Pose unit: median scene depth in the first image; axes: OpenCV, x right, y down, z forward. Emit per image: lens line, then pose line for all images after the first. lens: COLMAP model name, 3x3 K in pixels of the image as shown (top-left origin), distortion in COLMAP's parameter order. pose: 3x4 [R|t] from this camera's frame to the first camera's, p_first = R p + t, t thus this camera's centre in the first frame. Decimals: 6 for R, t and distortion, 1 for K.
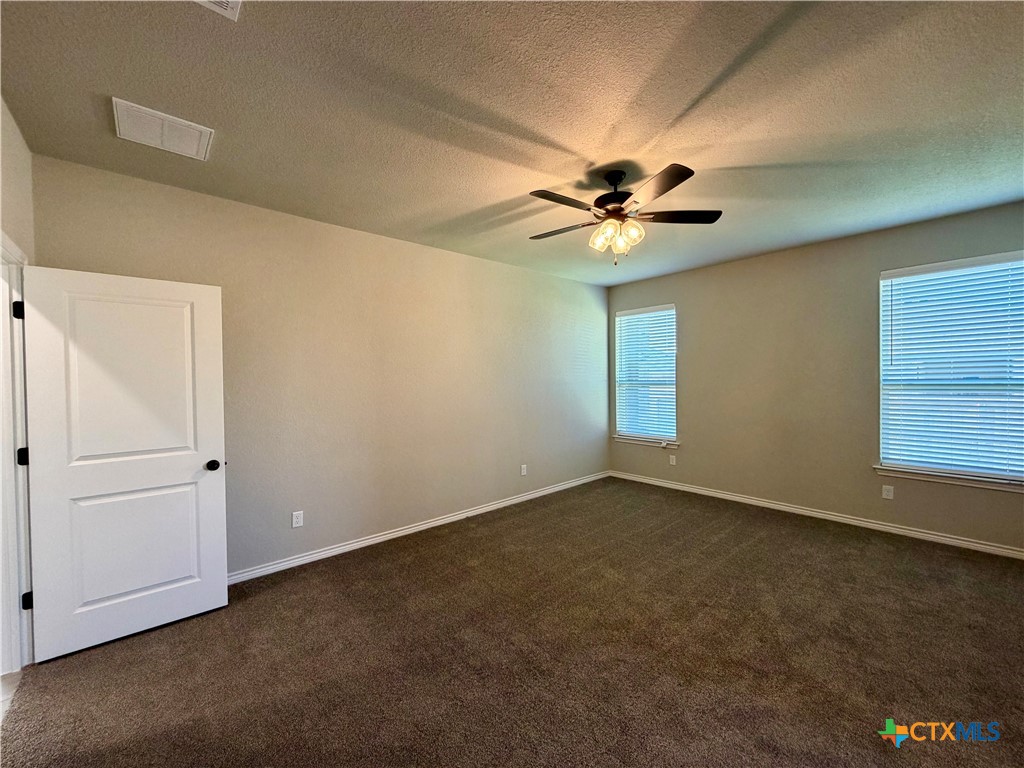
lens RADIAL K [[407.8, 0, 506.0], [0, 407.8, 381.0], [0, 0, 1]] dist [0.000556, -0.000007]
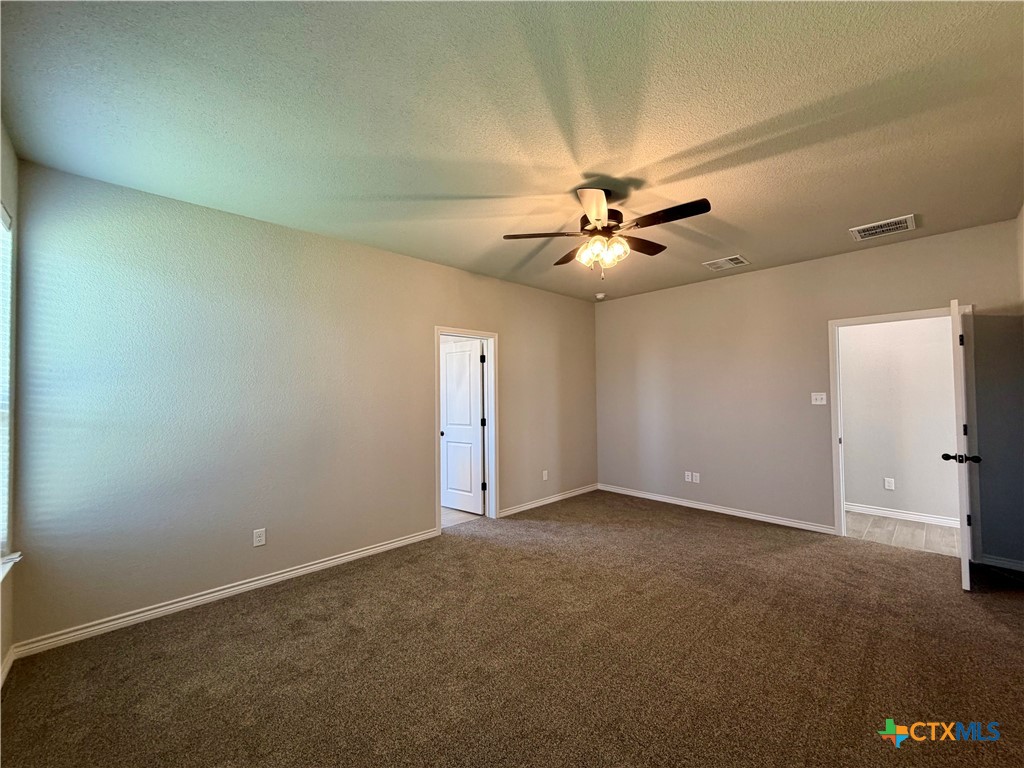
lens RADIAL K [[407.8, 0, 510.8], [0, 407.8, 387.5], [0, 0, 1]] dist [0.000556, -0.000007]
pose [[-0.998584, 0.017061, -0.050390, 0.461404], [0.017863, 0.999720, -0.015503, -0.004568], [0.050112, -0.016381, -0.998609, 1.665974]]
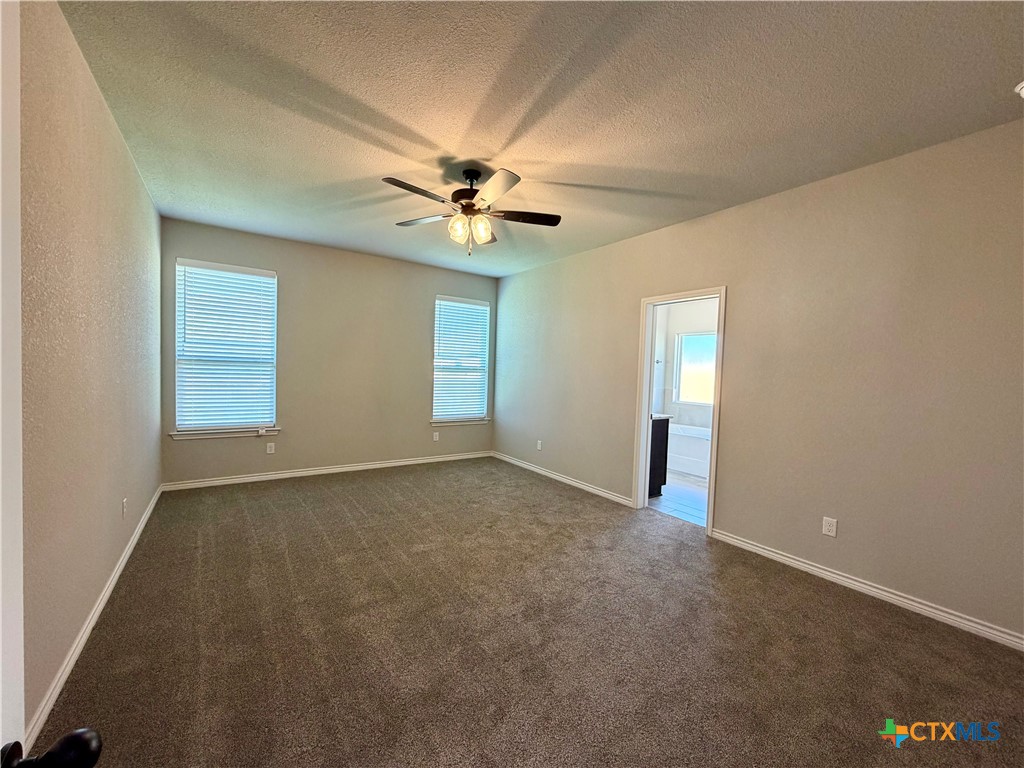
lens RADIAL K [[407.8, 0, 511.9], [0, 407.8, 388.9], [0, 0, 1]] dist [0.000556, -0.000007]
pose [[0.115580, -0.035082, 0.992679, -0.681806], [-0.033712, 0.998662, 0.039218, 0.018949], [-0.992726, -0.037998, 0.114242, 0.622645]]
